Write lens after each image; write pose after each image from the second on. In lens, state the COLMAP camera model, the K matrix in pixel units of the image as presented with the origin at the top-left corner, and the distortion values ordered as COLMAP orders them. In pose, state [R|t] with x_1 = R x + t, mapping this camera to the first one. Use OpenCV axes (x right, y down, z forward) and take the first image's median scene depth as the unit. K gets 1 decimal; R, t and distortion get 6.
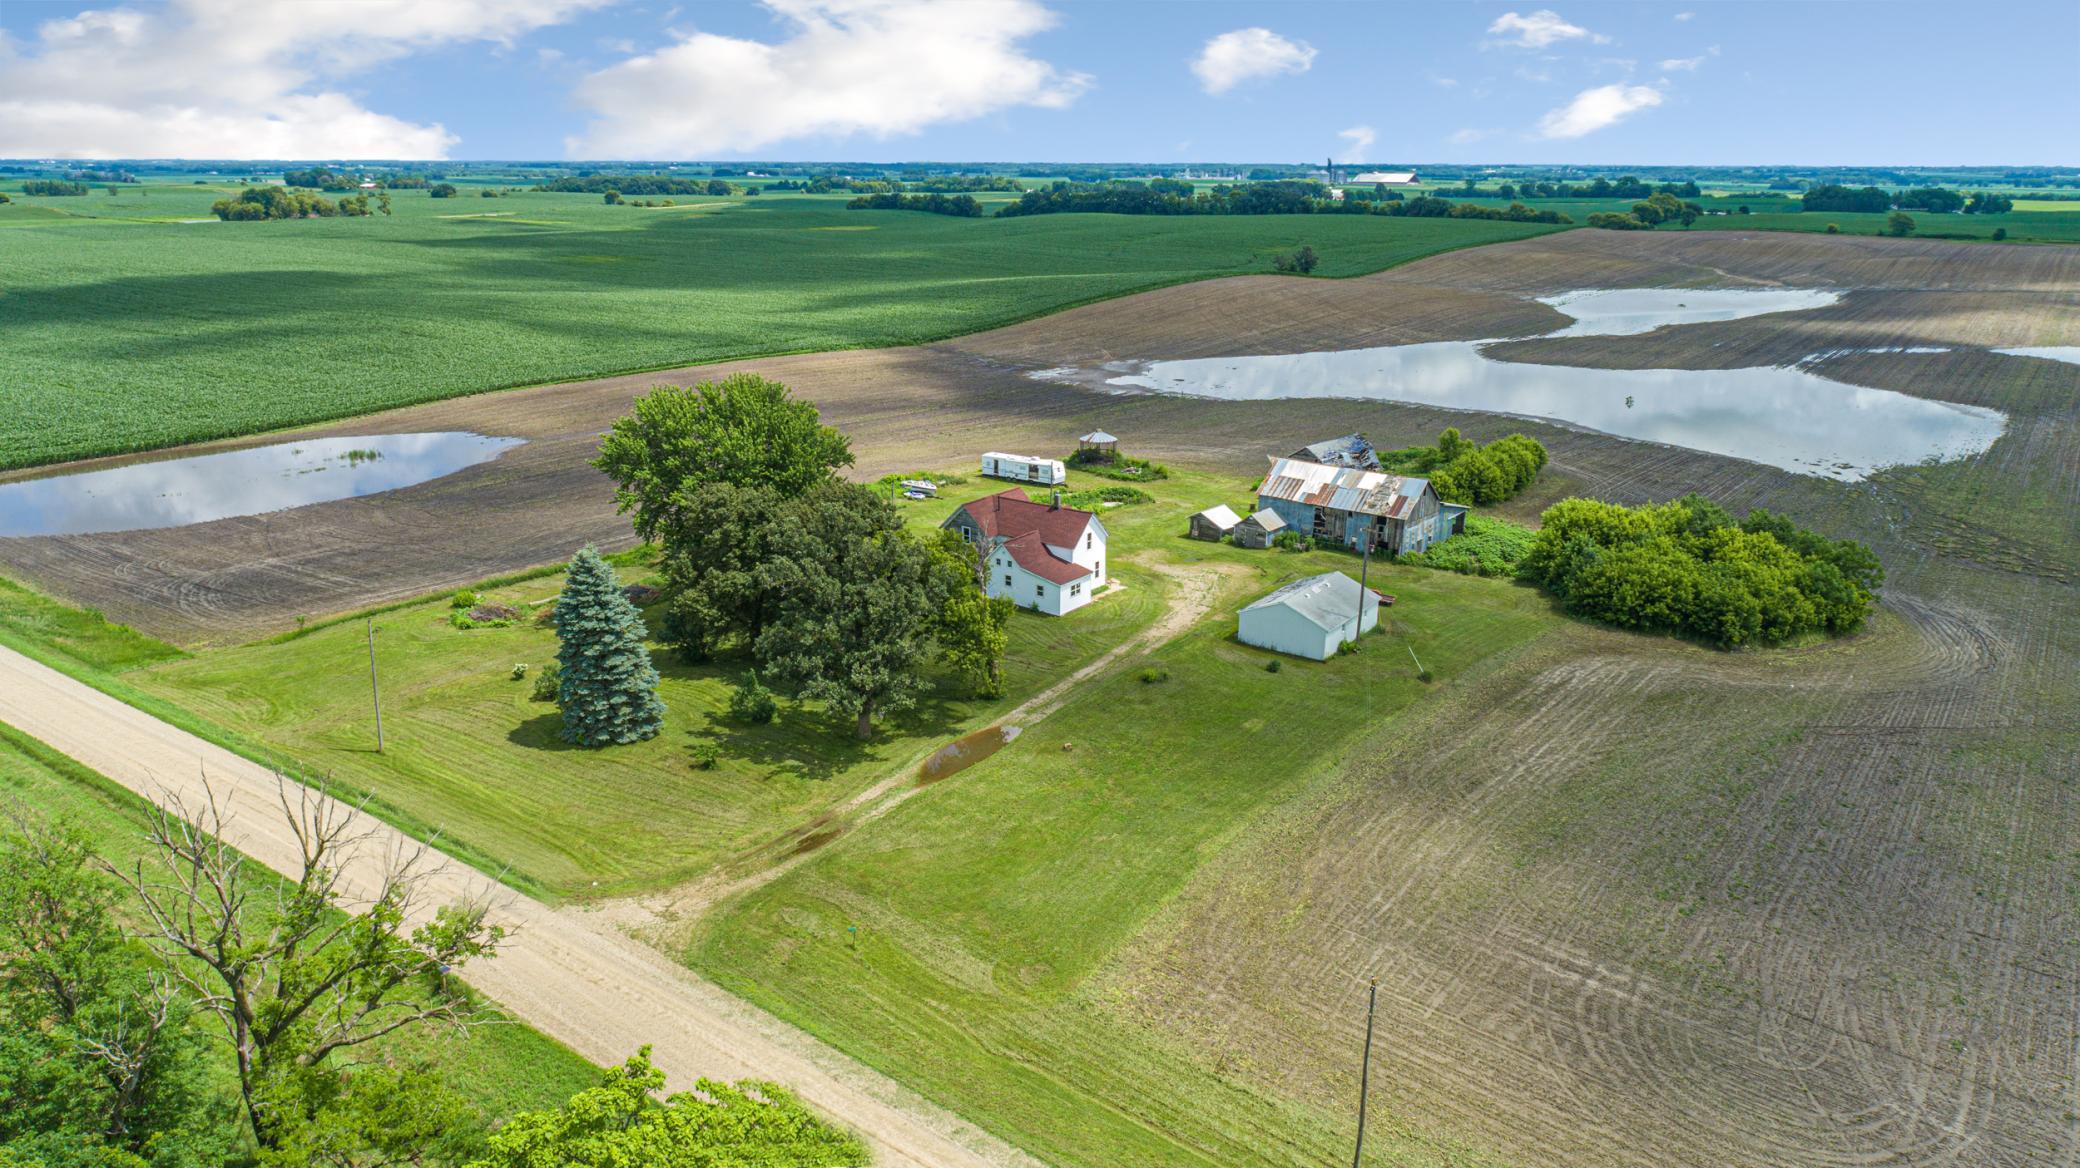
lens RADIAL K [[1408.9, 0, 1044.0], [0, 1408.9, 581.2], [0, 0, 1]] dist [-0.013894, 0.014018]
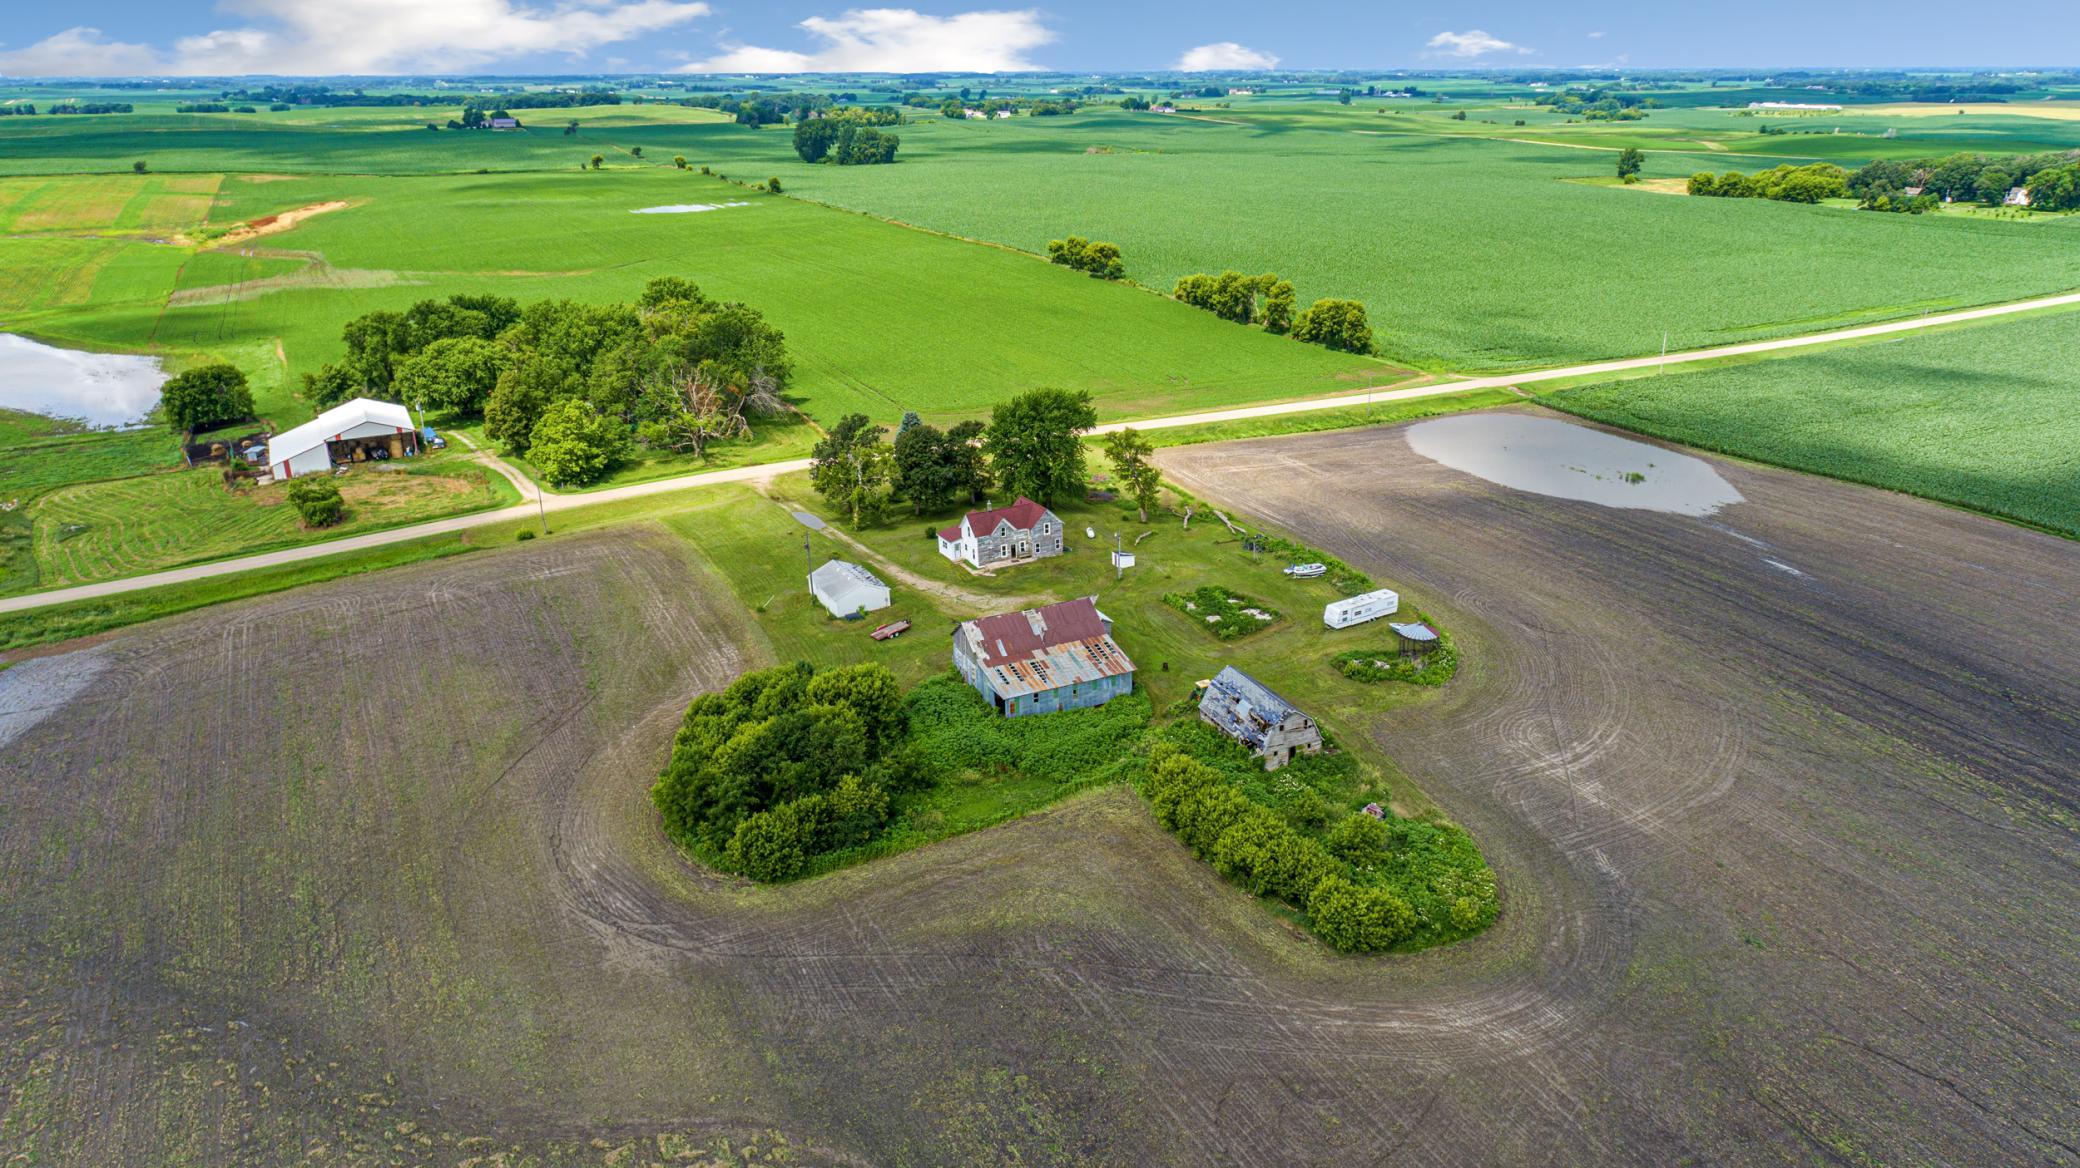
lens RADIAL K [[1360.5, 0, 1093.7], [0, 1360.5, 582.8], [0, 0, 1]] dist [-0.007114, 0.007451]
pose [[-0.406193, 0.320271, -0.855823, 1.256493], [-0.256271, 0.859056, 0.443112, -0.668512], [0.877116, 0.399312, -0.266867, 1.458552]]
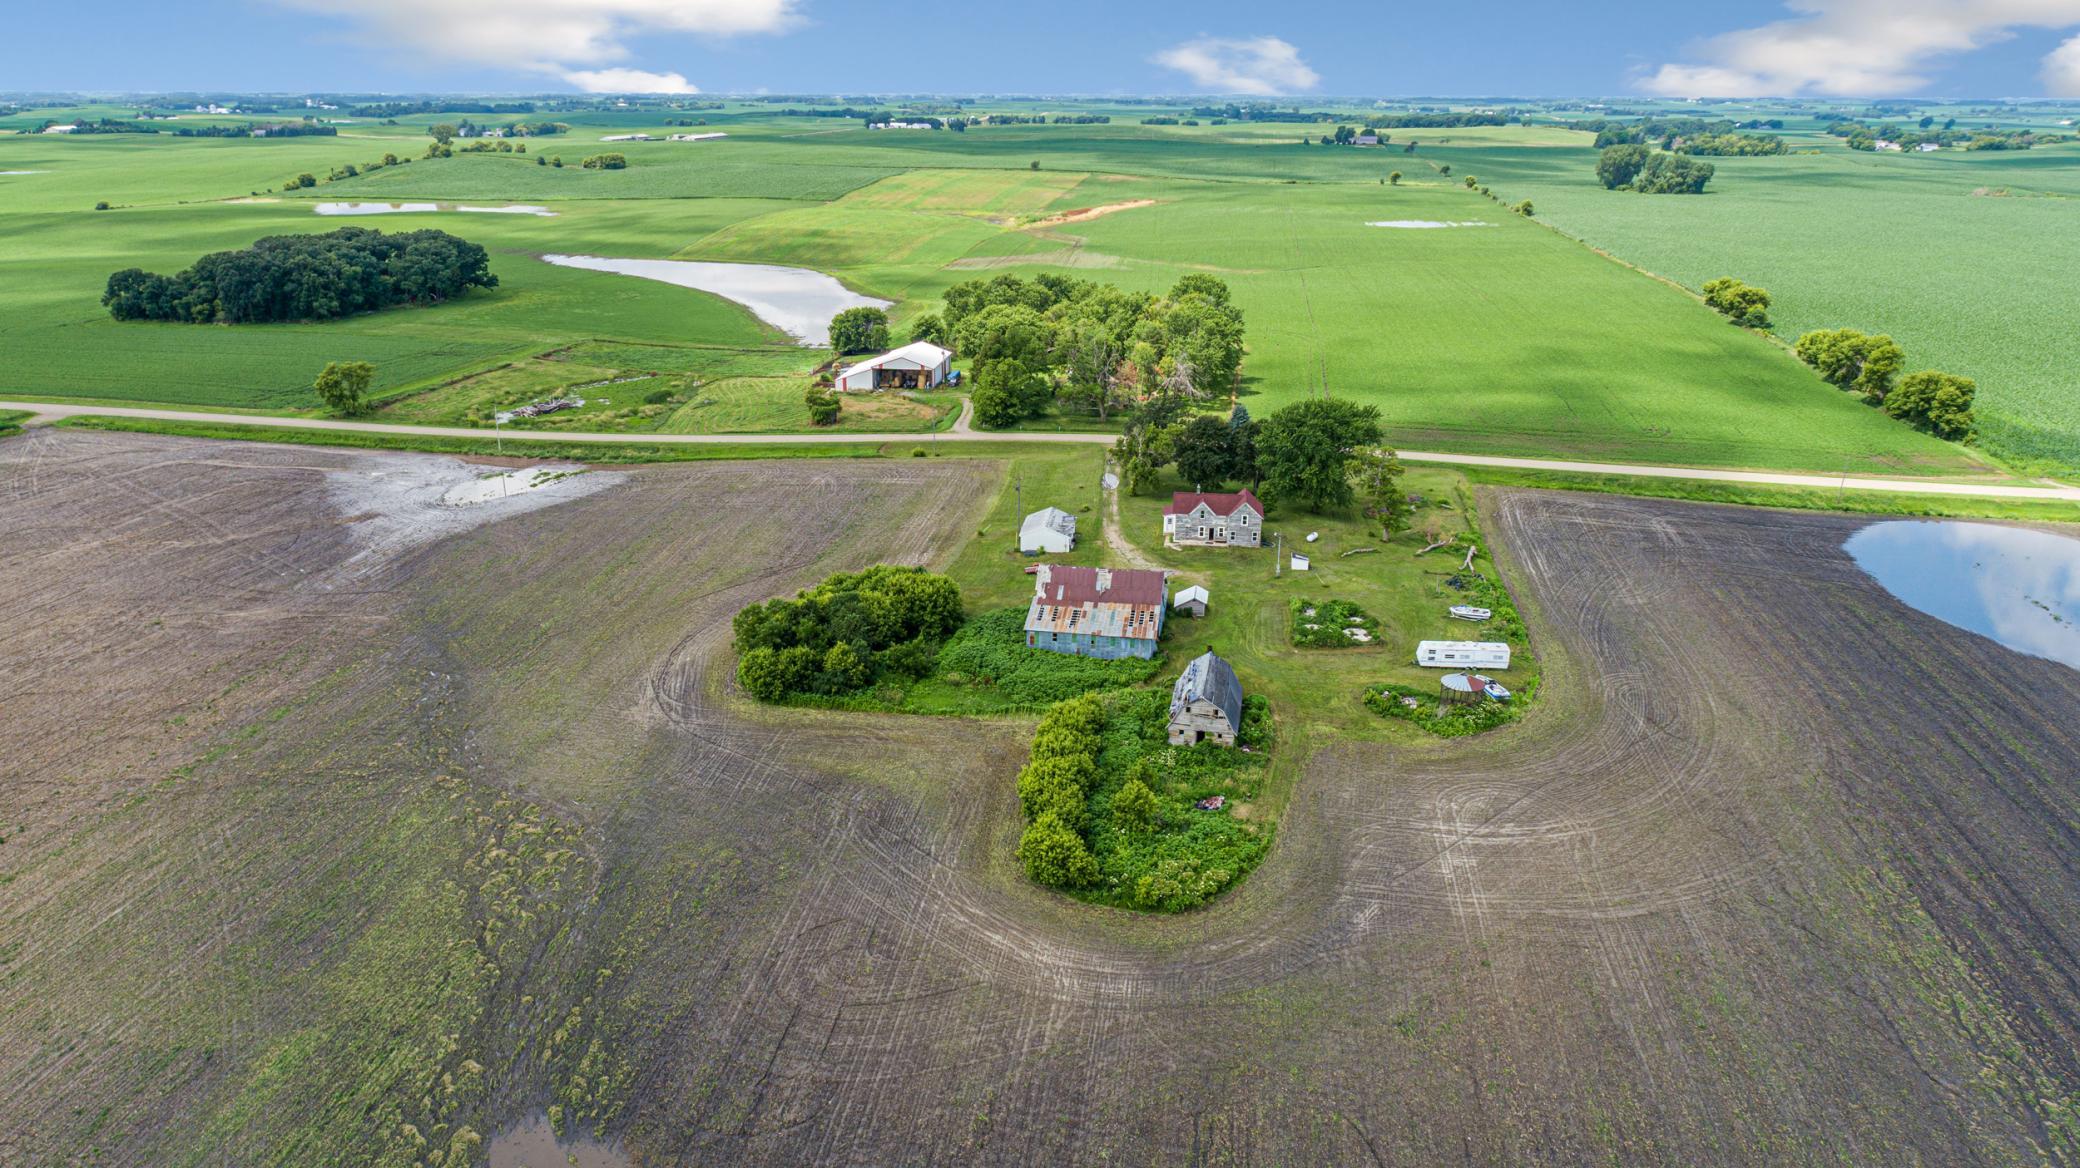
lens RADIAL K [[1360.5, 0, 1093.7], [0, 1360.5, 582.8], [0, 0, 1]] dist [-0.007114, 0.007451]
pose [[-0.876002, 0.156206, -0.456311, 0.892726], [-0.144073, 0.818154, 0.556657, -0.847642], [0.460286, 0.553375, -0.694199, 2.048185]]
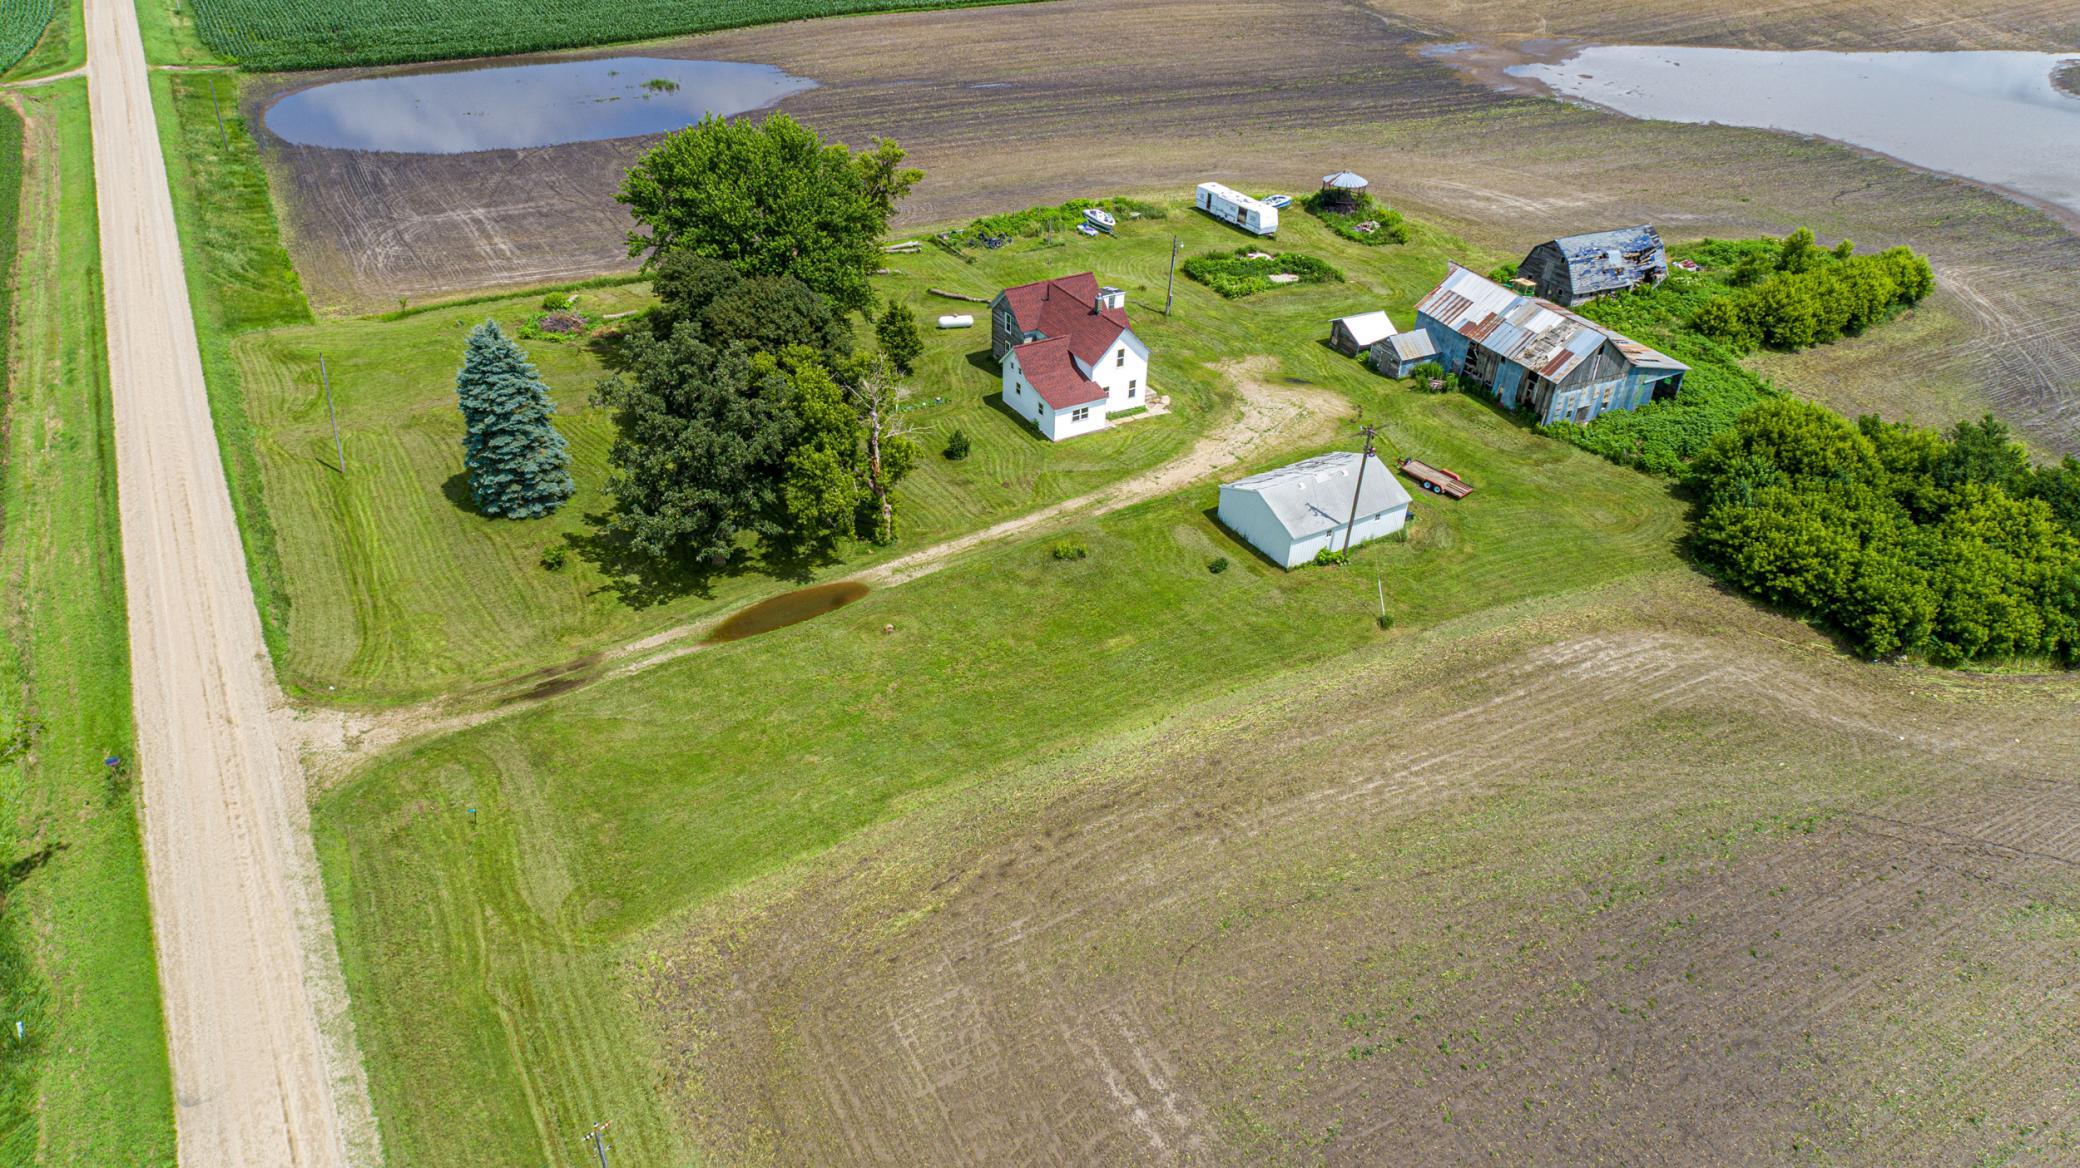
lens RADIAL K [[1408.9, 0, 1044.0], [0, 1408.9, 581.2], [0, 0, 1]] dist [-0.013894, 0.014018]
pose [[0.920941, 0.232335, -0.312870, 0.273420], [-0.137647, 0.945029, 0.296604, -0.139584], [0.364582, -0.230090, 0.902296, 0.143078]]
